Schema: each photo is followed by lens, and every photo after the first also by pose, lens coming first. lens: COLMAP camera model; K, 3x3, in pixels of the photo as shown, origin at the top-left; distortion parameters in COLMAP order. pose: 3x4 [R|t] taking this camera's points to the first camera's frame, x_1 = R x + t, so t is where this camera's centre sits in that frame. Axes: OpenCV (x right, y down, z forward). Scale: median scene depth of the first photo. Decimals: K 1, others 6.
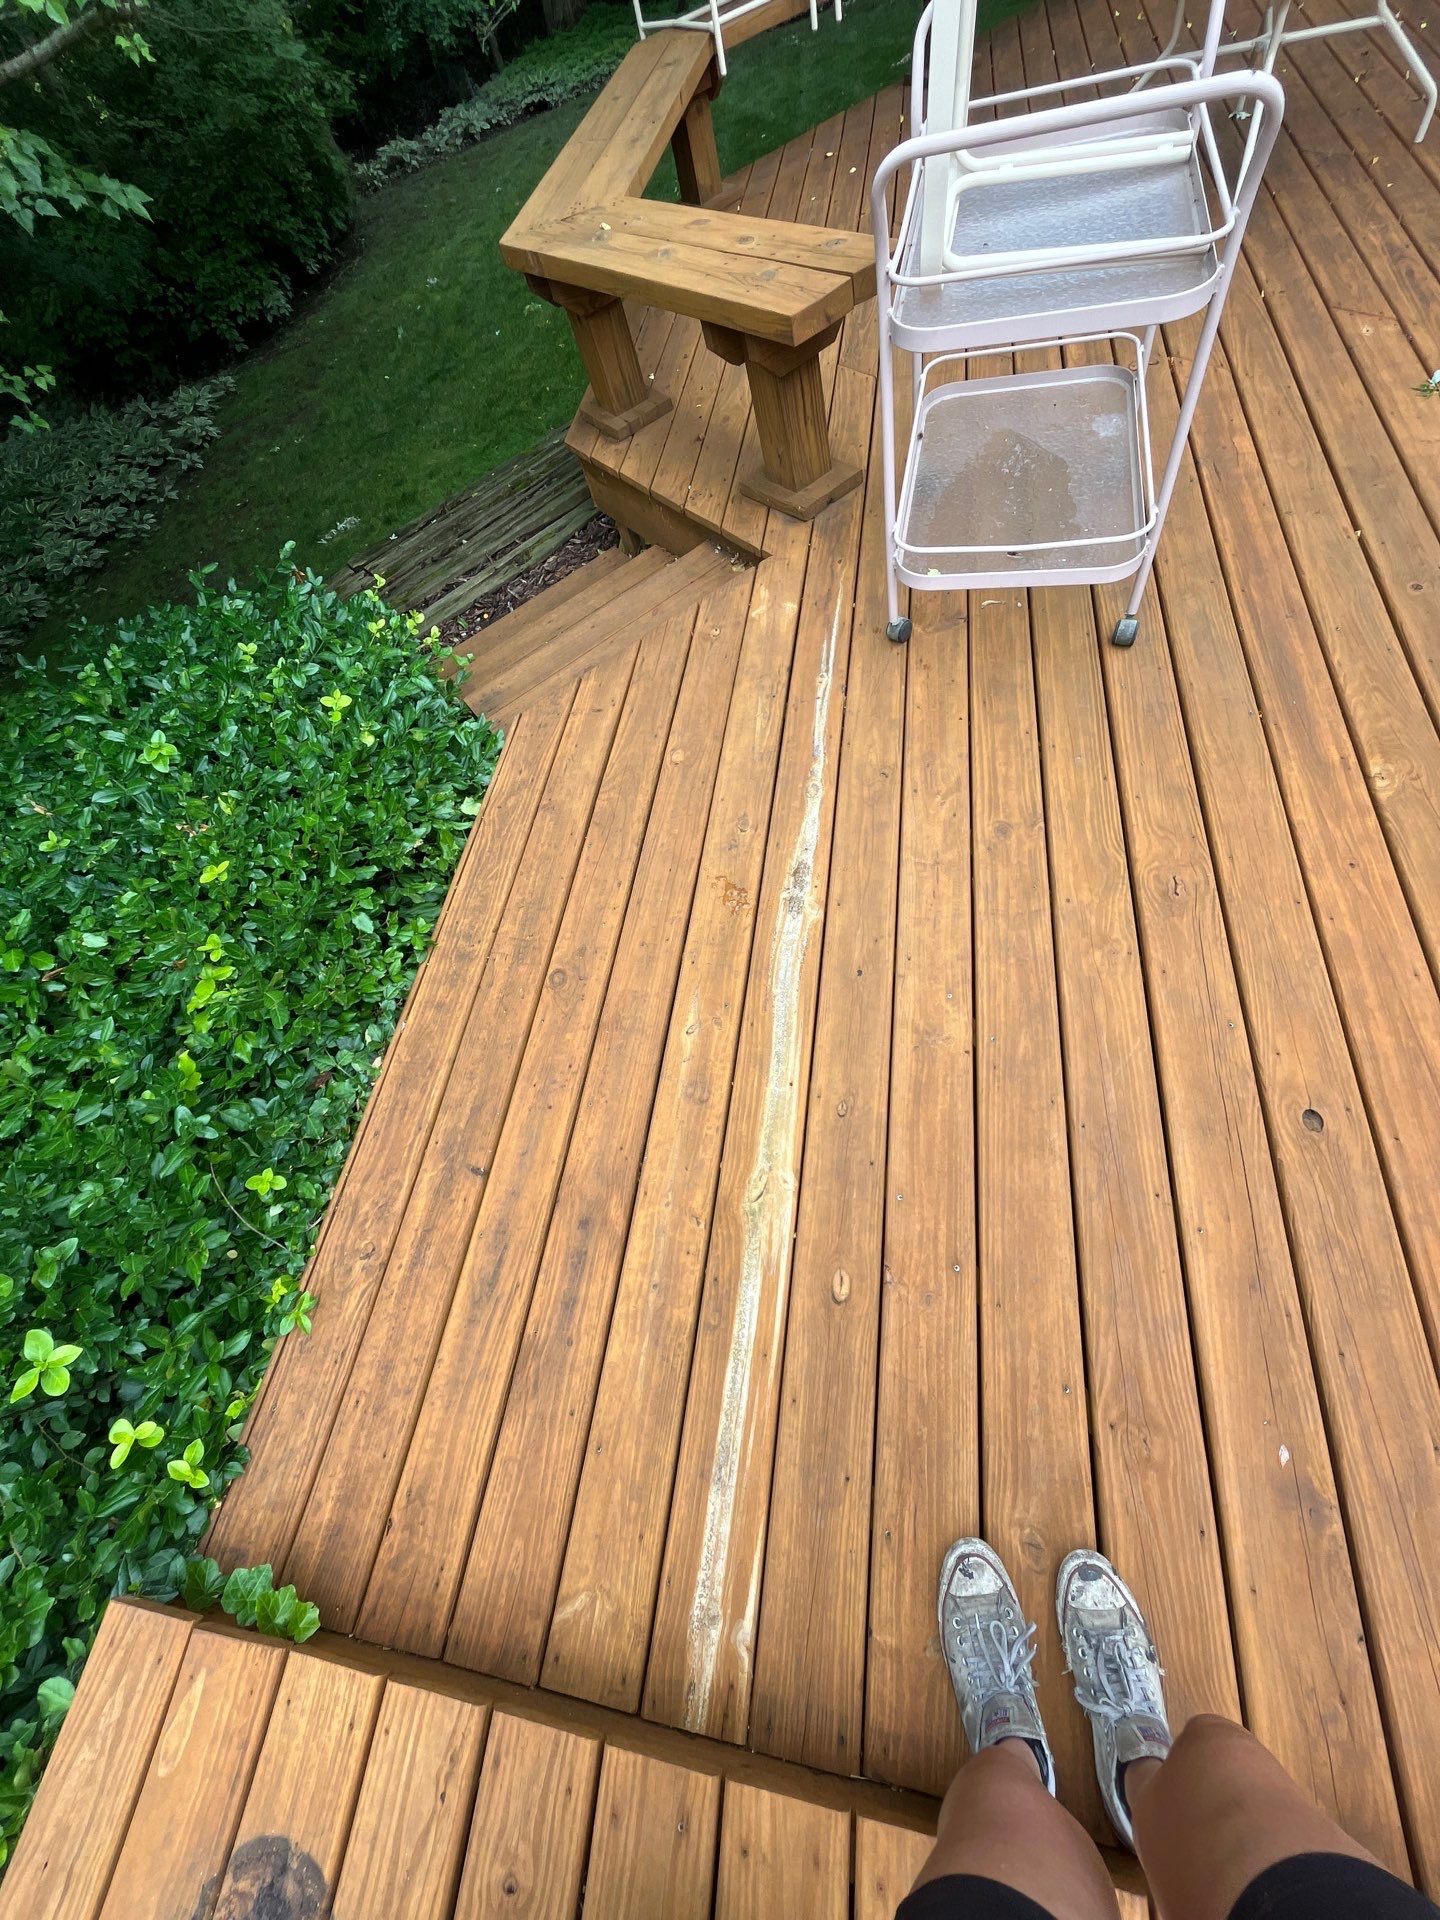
lens RADIAL K [[775.7, 0, 724.3], [0, 775.7, 955.5], [0, 0, 1]] dist [-0.002642, -0.000347]
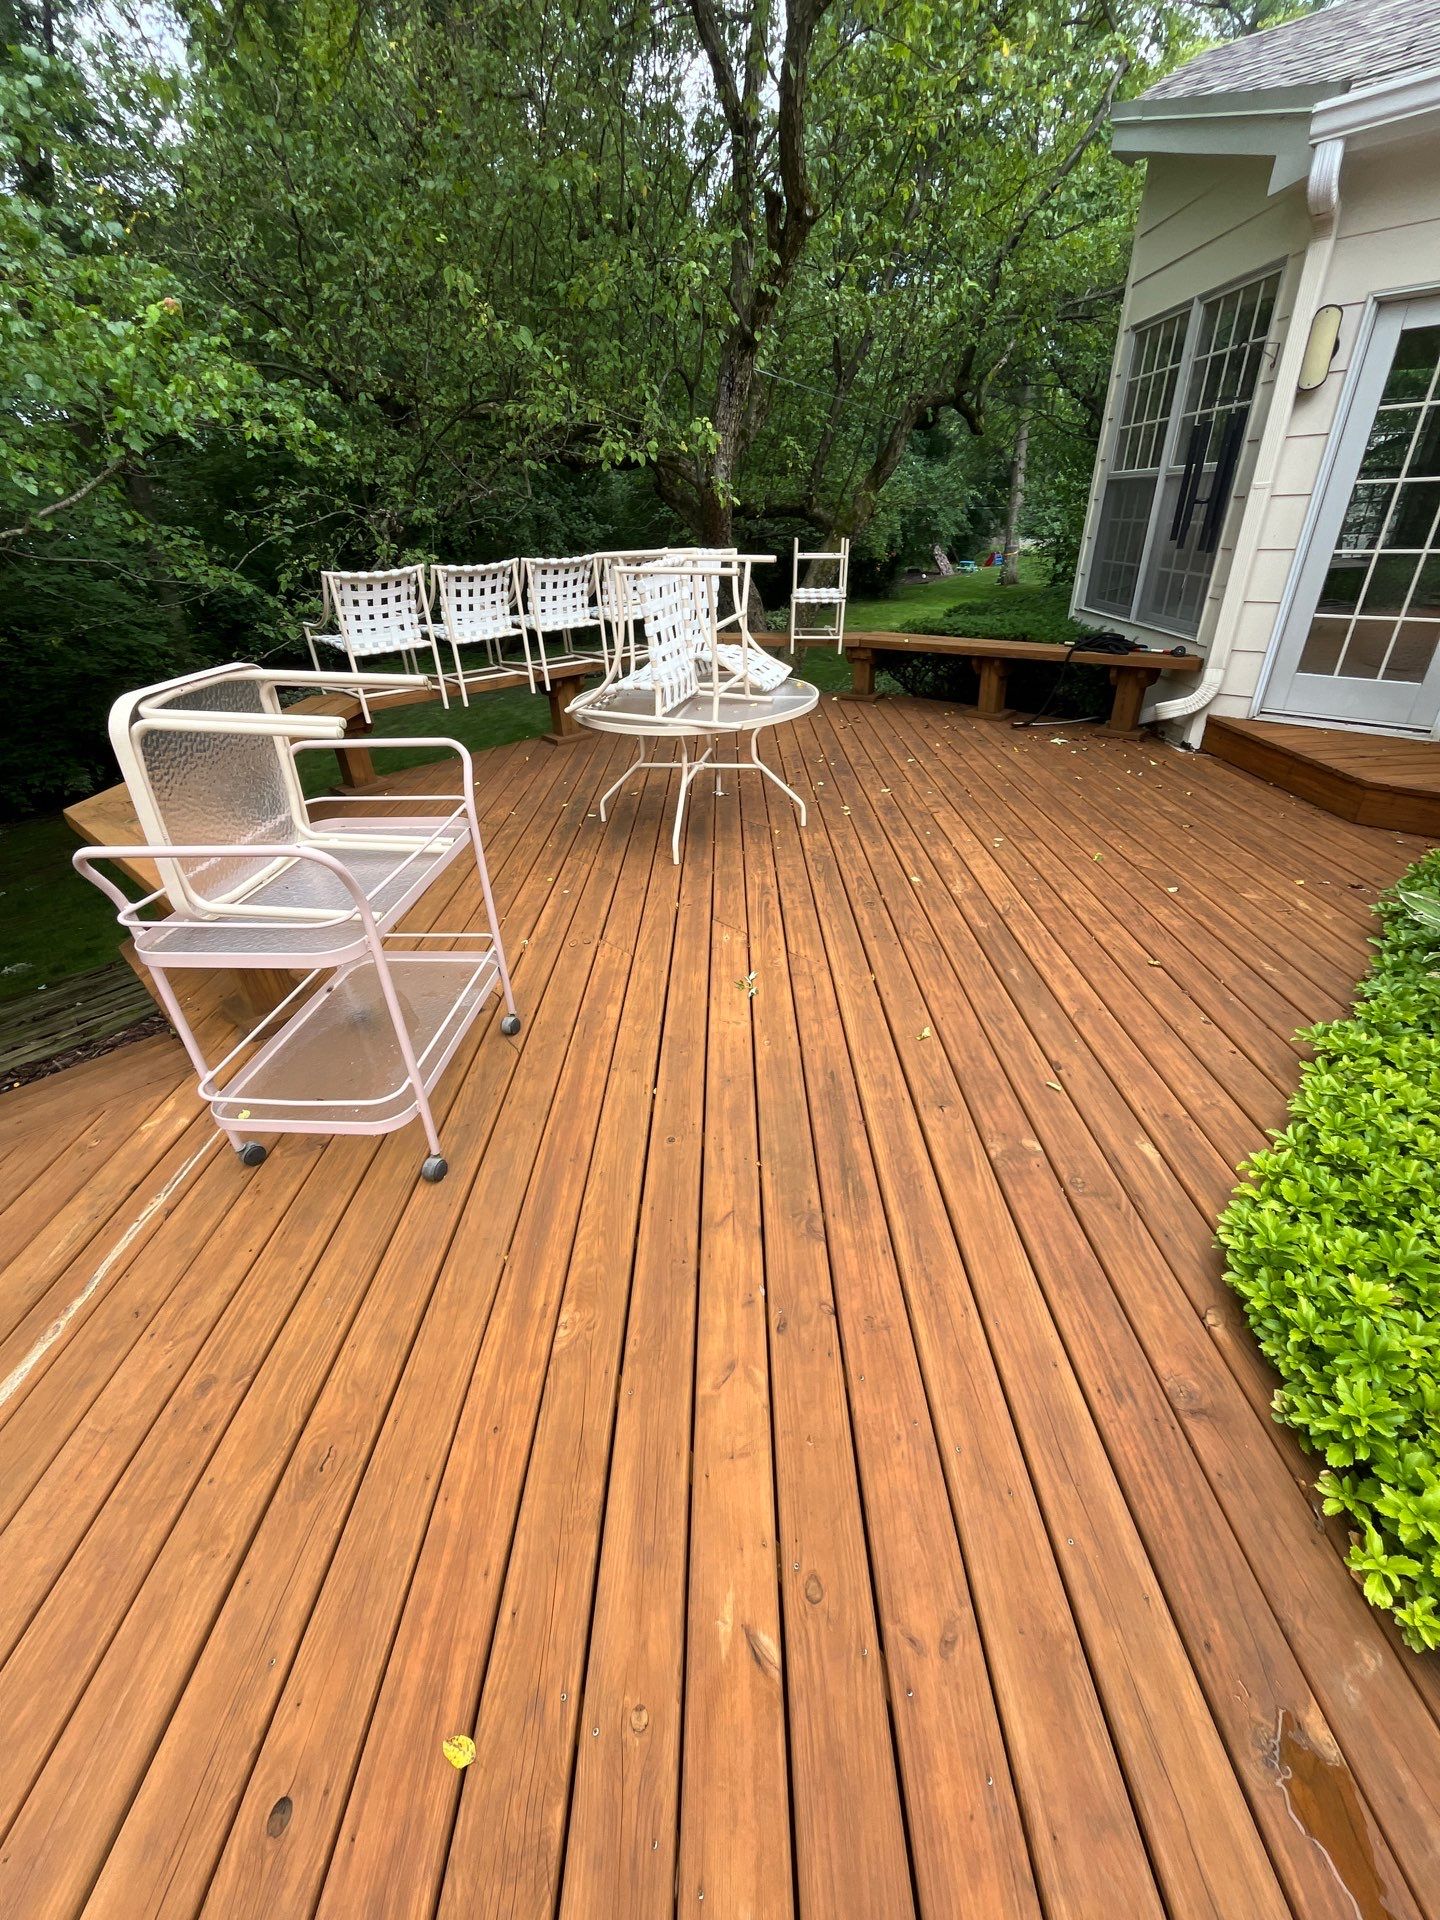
lens RADIAL K [[775.7, 0, 724.3], [0, 775.7, 955.5], [0, 0, 1]] dist [-0.002642, -0.000347]
pose [[0.974102, 0.077884, 0.212270, 0.413241], [0.040556, 0.863393, -0.502899, -0.064028], [-0.222440, 0.498484, 0.837875, -0.114404]]
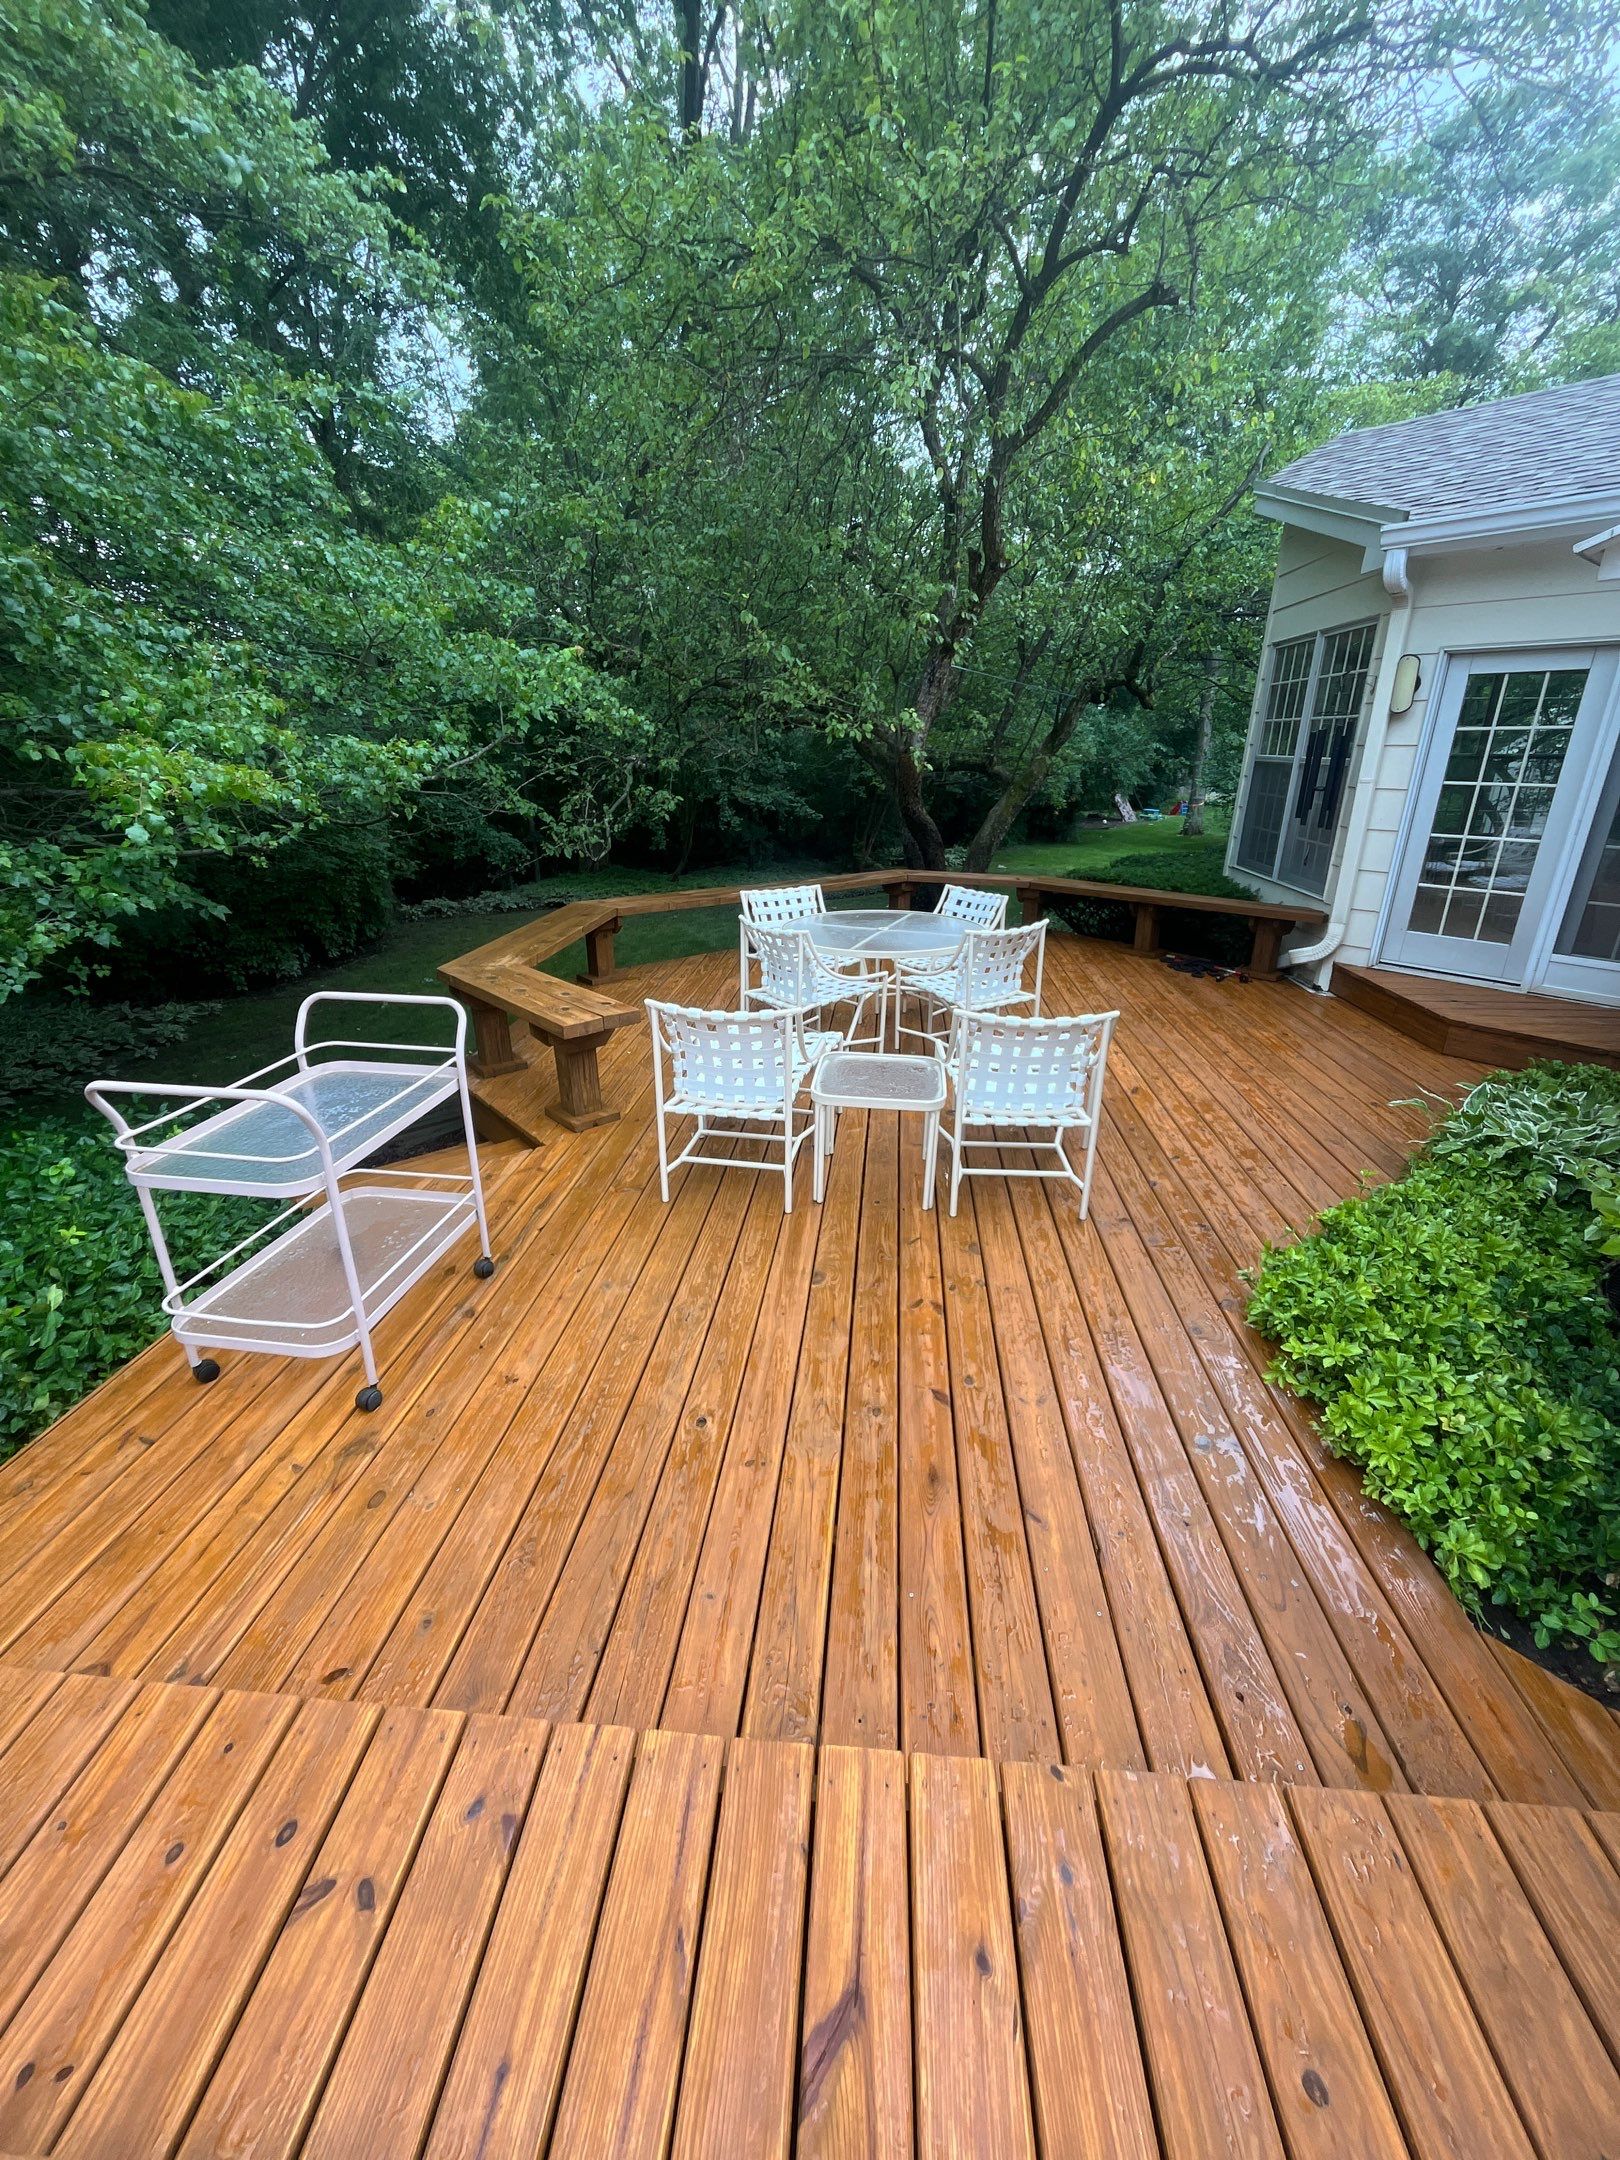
lens RADIAL K [[871.6, 0, 814.9], [0, 871.6, 1075.1], [0, 0, 1]] dist [-0.005406, -0.000473]
pose [[0.975005, 0.179161, 0.131399, 0.259984], [-0.057318, 0.774215, -0.630322, 0.344243], [-0.214660, 0.607036, 0.765133, -0.412066]]
